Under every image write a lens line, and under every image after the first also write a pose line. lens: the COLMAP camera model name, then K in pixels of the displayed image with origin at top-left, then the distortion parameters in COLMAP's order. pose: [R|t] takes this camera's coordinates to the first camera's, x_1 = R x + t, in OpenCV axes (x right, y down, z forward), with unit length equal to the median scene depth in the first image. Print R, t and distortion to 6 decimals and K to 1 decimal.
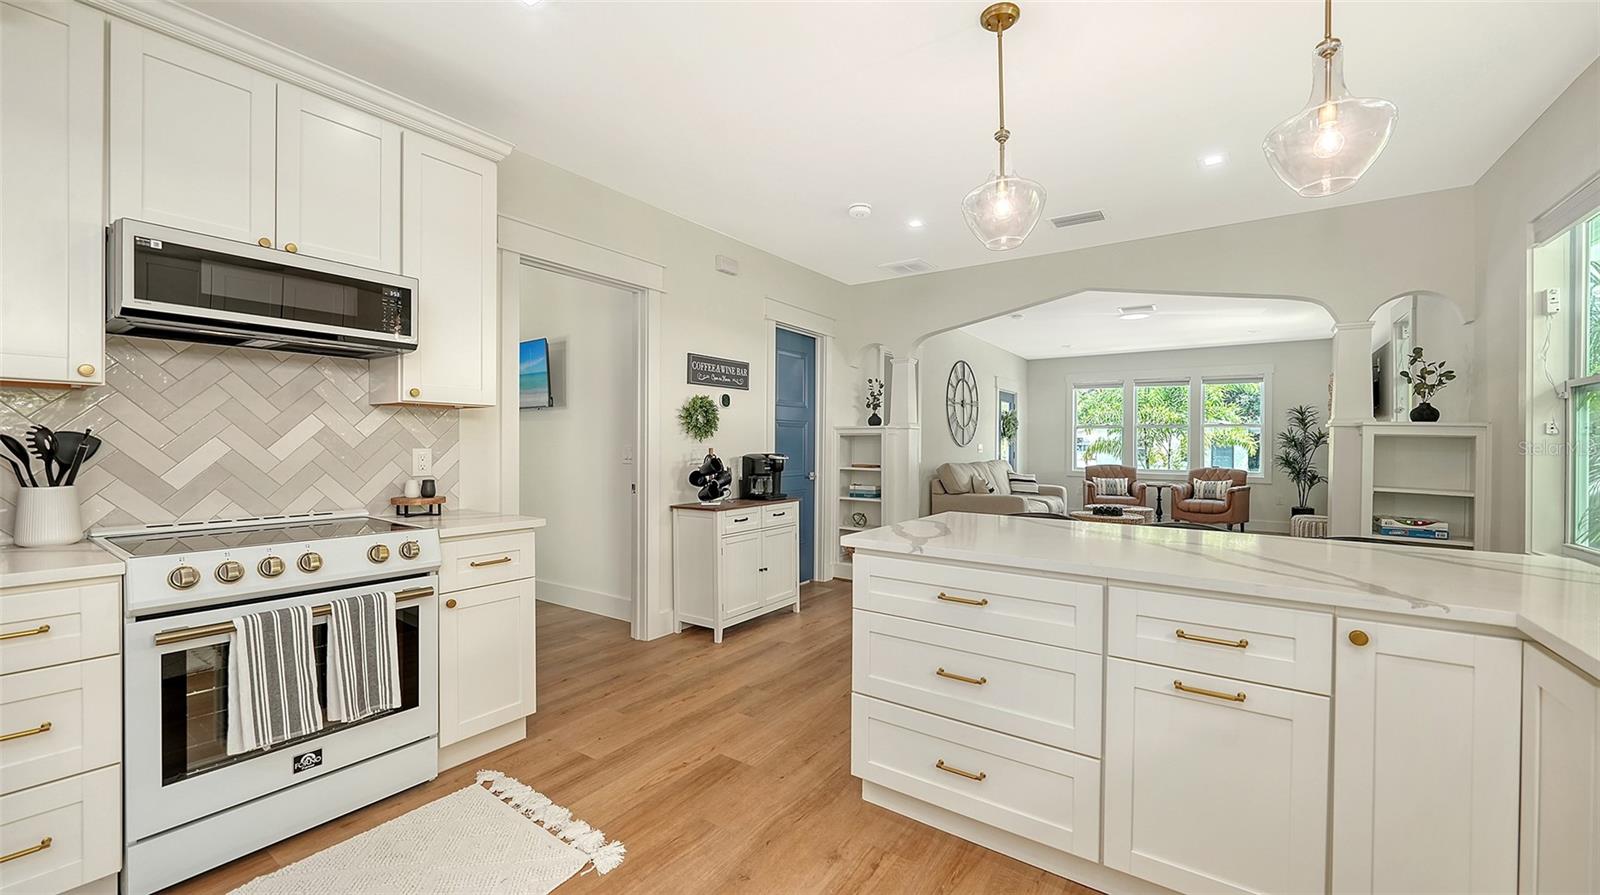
lens RADIAL K [[631.5, 0, 795.4], [0, 631.5, 450.6], [0, 0, 1]] dist [-0.002737, -0.000718]
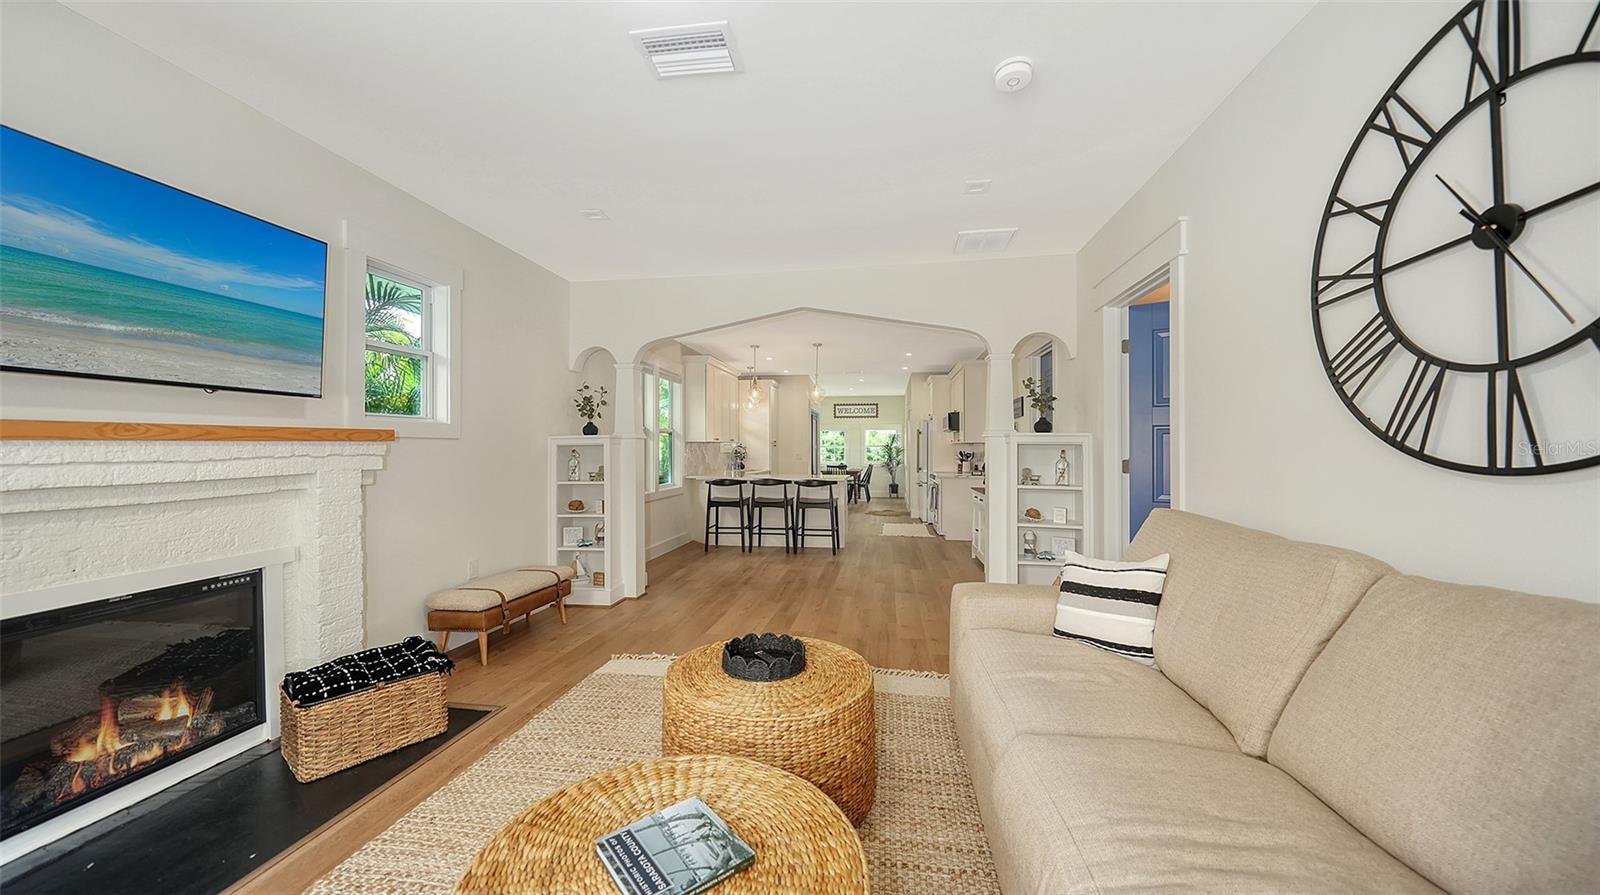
lens RADIAL K [[563.7, 0, 793.0], [0, 563.7, 444.2], [0, 0, 1]] dist [0.000847, -0.000352]
pose [[-0.905533, -0.016385, -0.423960, 1.206682], [-0.016350, 0.999859, -0.003721, -0.028103], [0.423962, 0.003563, -0.905673, 2.541786]]
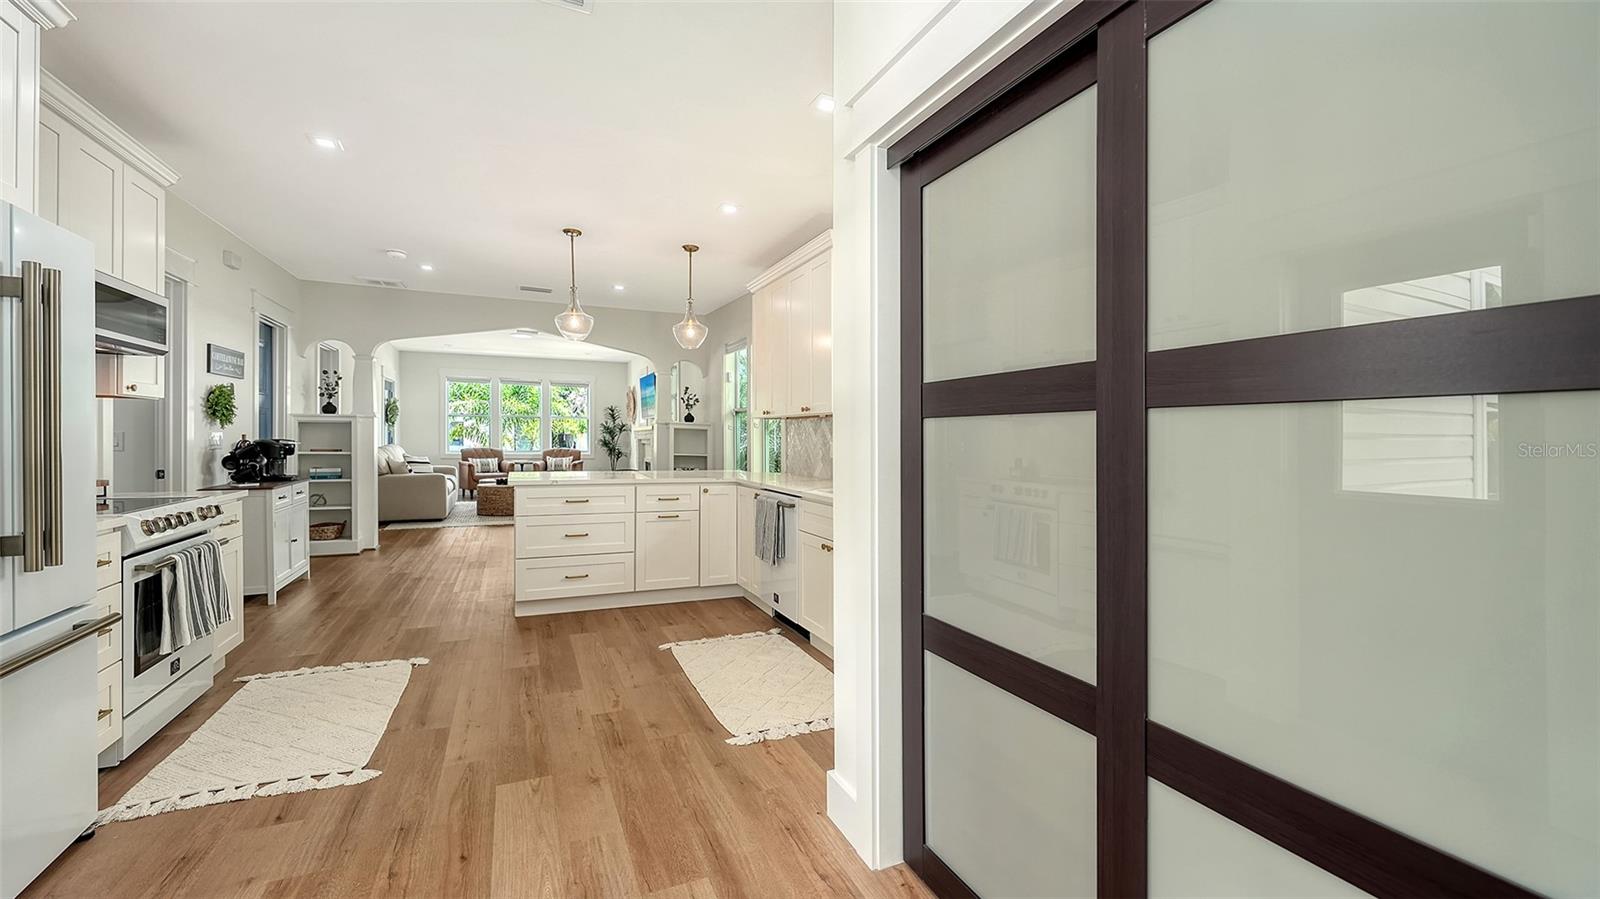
lens RADIAL K [[631.5, 0, 818.0], [0, 631.5, 461.7], [0, 0, 1]] dist [-0.002737, -0.000718]
pose [[0.498552, -0.037927, 0.866030, -0.680229], [0.002096, 0.999092, 0.042547, -0.001124], [-0.866857, -0.019397, 0.498179, -0.475042]]
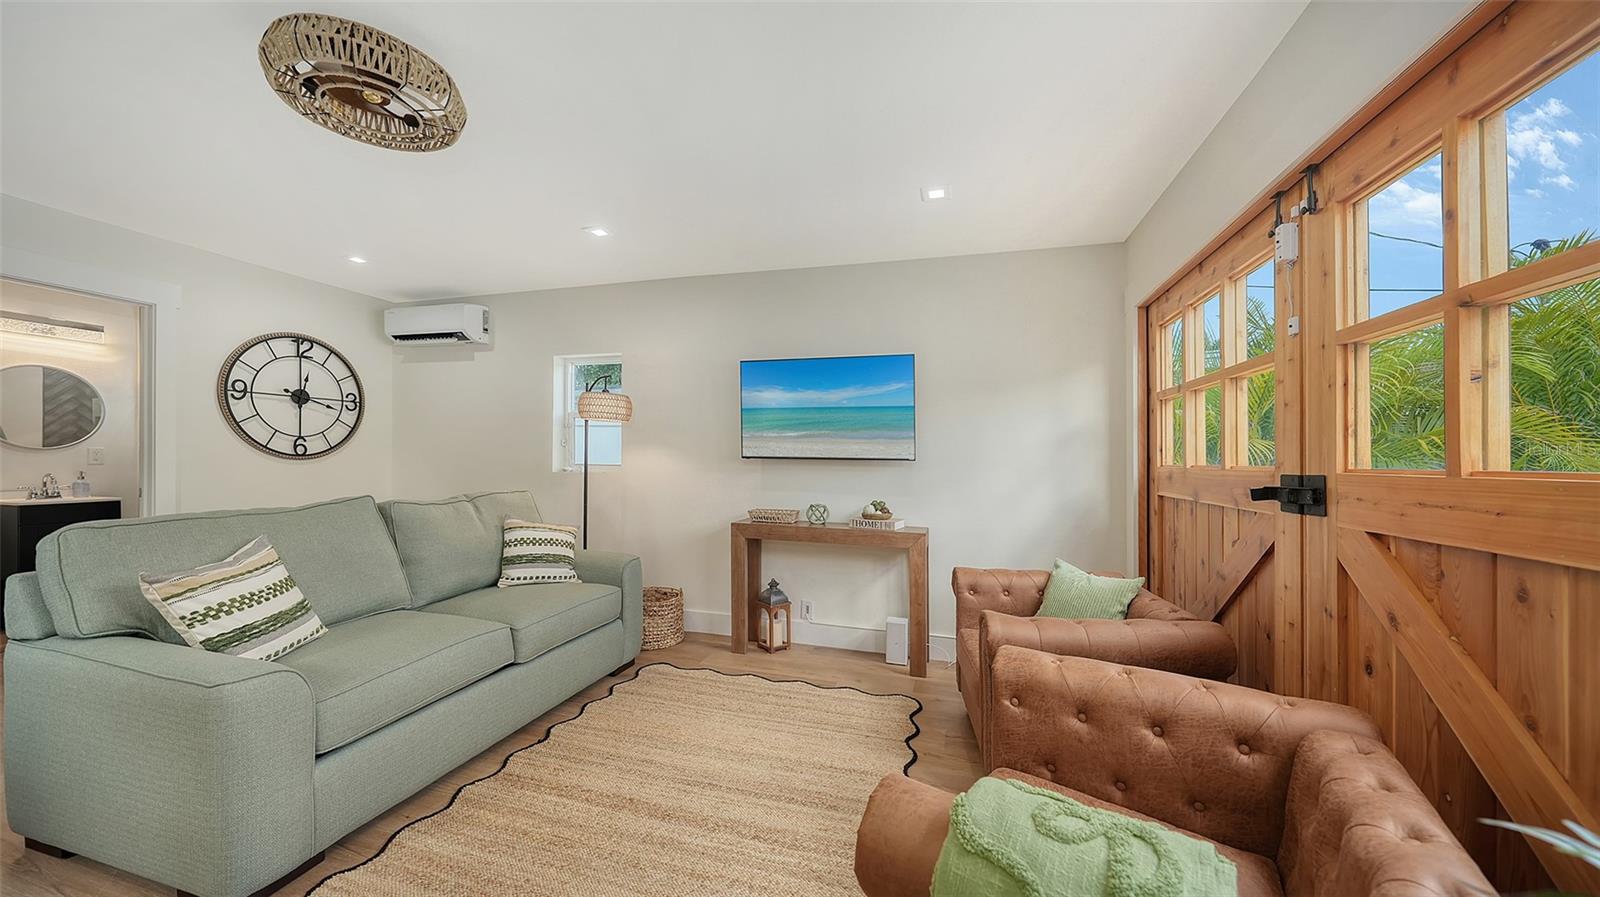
lens RADIAL K [[563.7, 0, 800.6], [0, 563.7, 465.9], [0, 0, 1]] dist [0.000847, -0.000352]
pose [[-0.320173, -0.036645, 0.946650, 0.489453], [-0.026055, 0.999214, 0.029868, -0.098949], [-0.947001, -0.015102, -0.320876, 2.146786]]
